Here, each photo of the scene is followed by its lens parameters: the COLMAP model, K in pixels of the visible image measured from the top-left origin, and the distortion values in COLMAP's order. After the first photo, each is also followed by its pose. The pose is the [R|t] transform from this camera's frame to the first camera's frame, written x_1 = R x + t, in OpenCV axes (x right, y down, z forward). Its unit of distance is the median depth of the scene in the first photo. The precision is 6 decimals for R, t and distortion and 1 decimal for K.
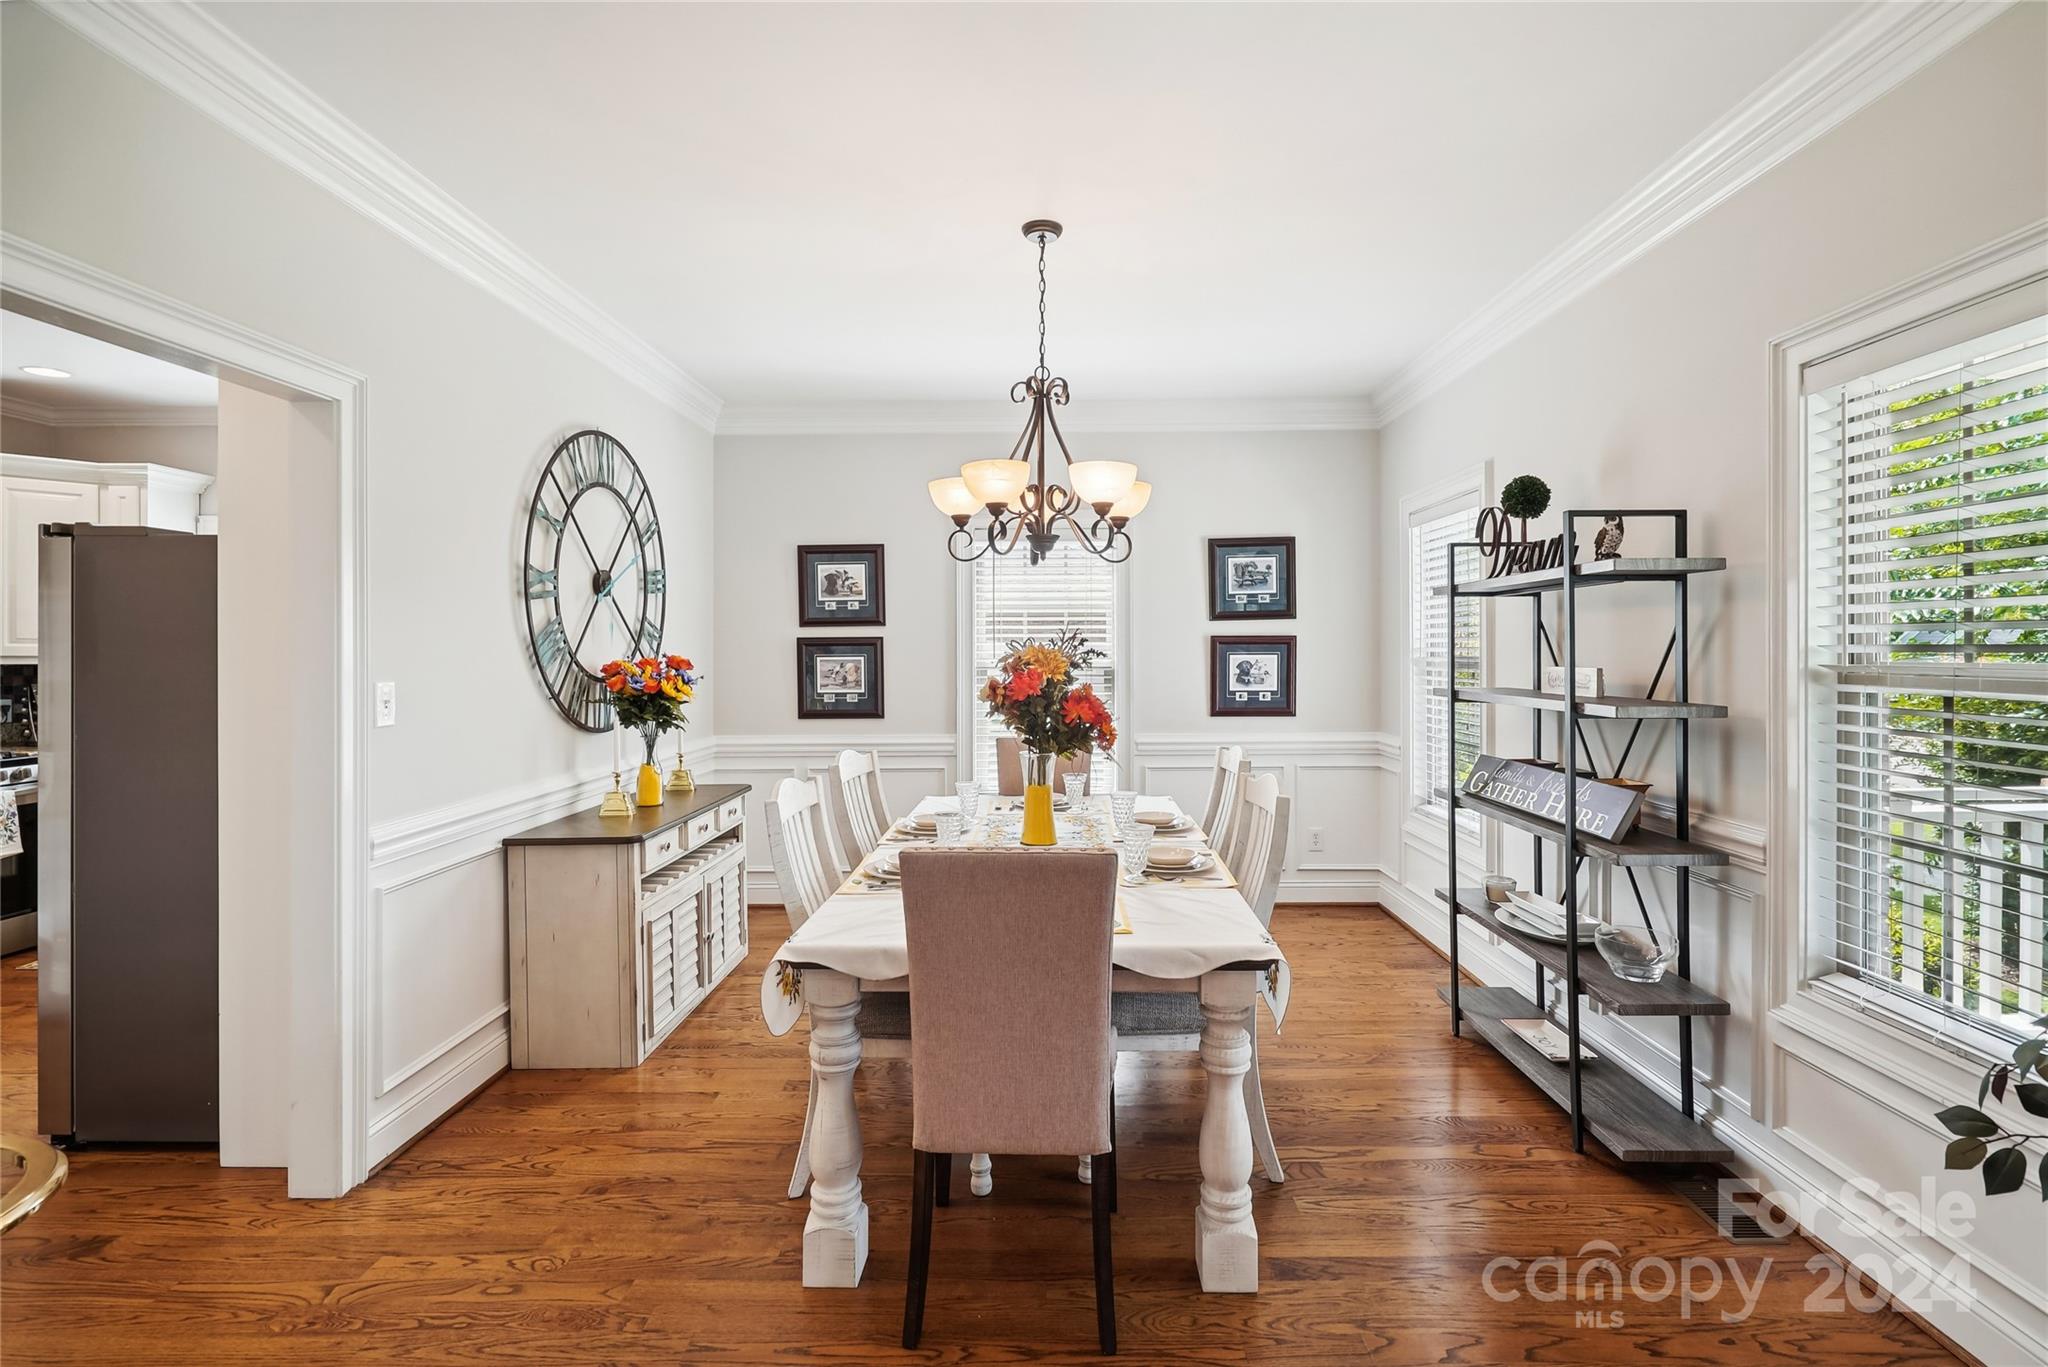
lens RADIAL K [[963.8, 0, 1028.2], [0, 963.8, 651.4], [0, 0, 1]] dist [-0.000654, -0.000718]
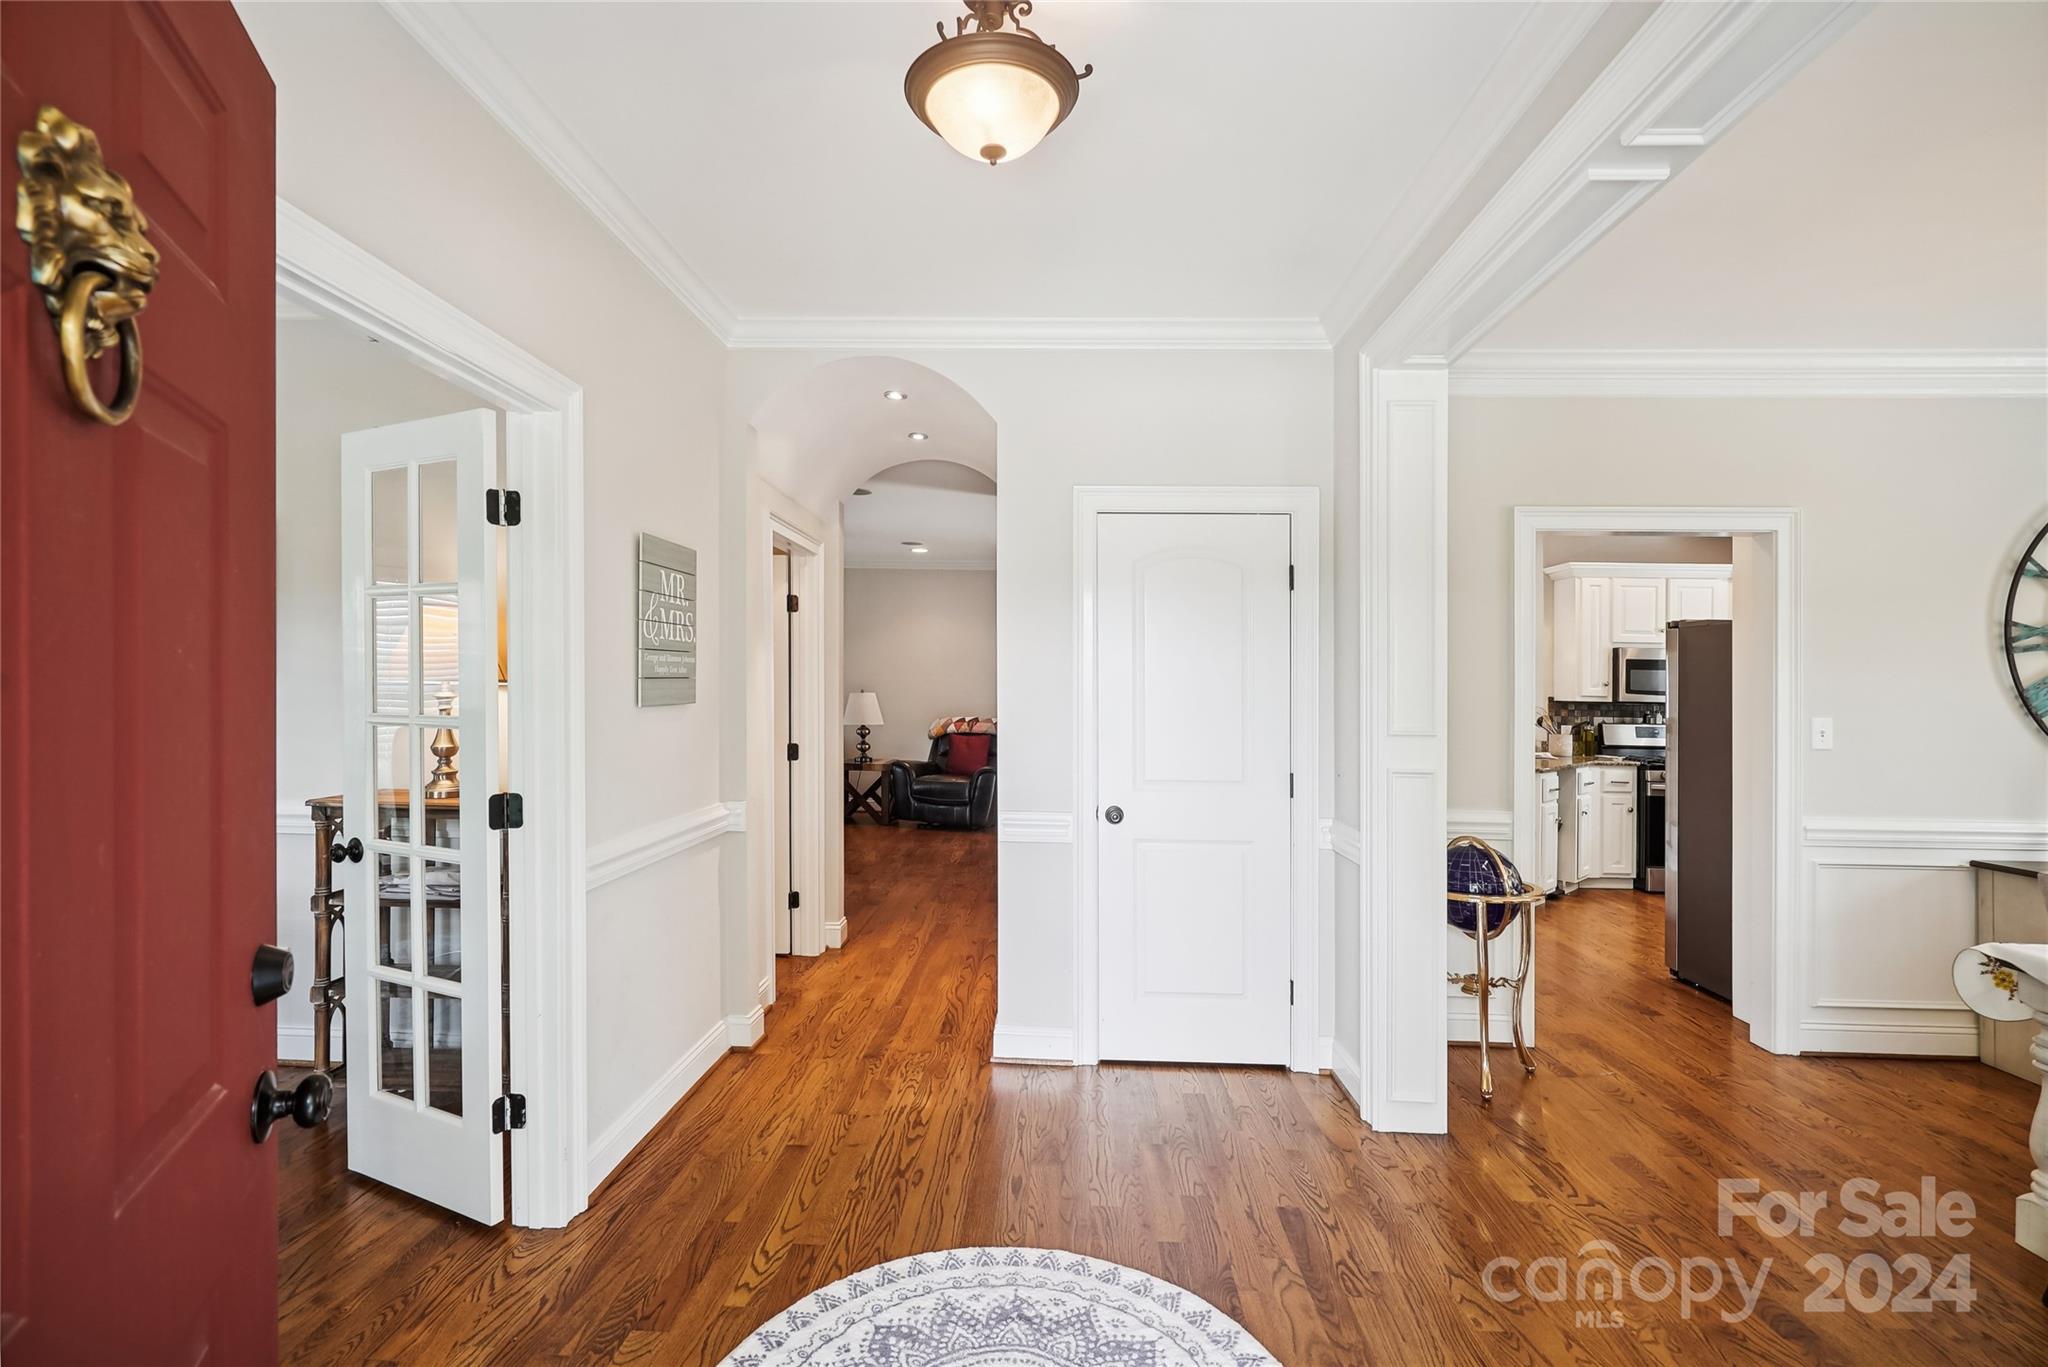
lens RADIAL K [[948.2, 0, 1036.0], [0, 948.2, 665.8], [0, 0, 1]] dist [0.000006, -0.000181]
pose [[-0.000214, -0.017241, -0.999851, 0.719304], [-0.012197, 0.999777, -0.017237, -0.007616], [0.999926, 0.012191, -0.000425, -0.160037]]
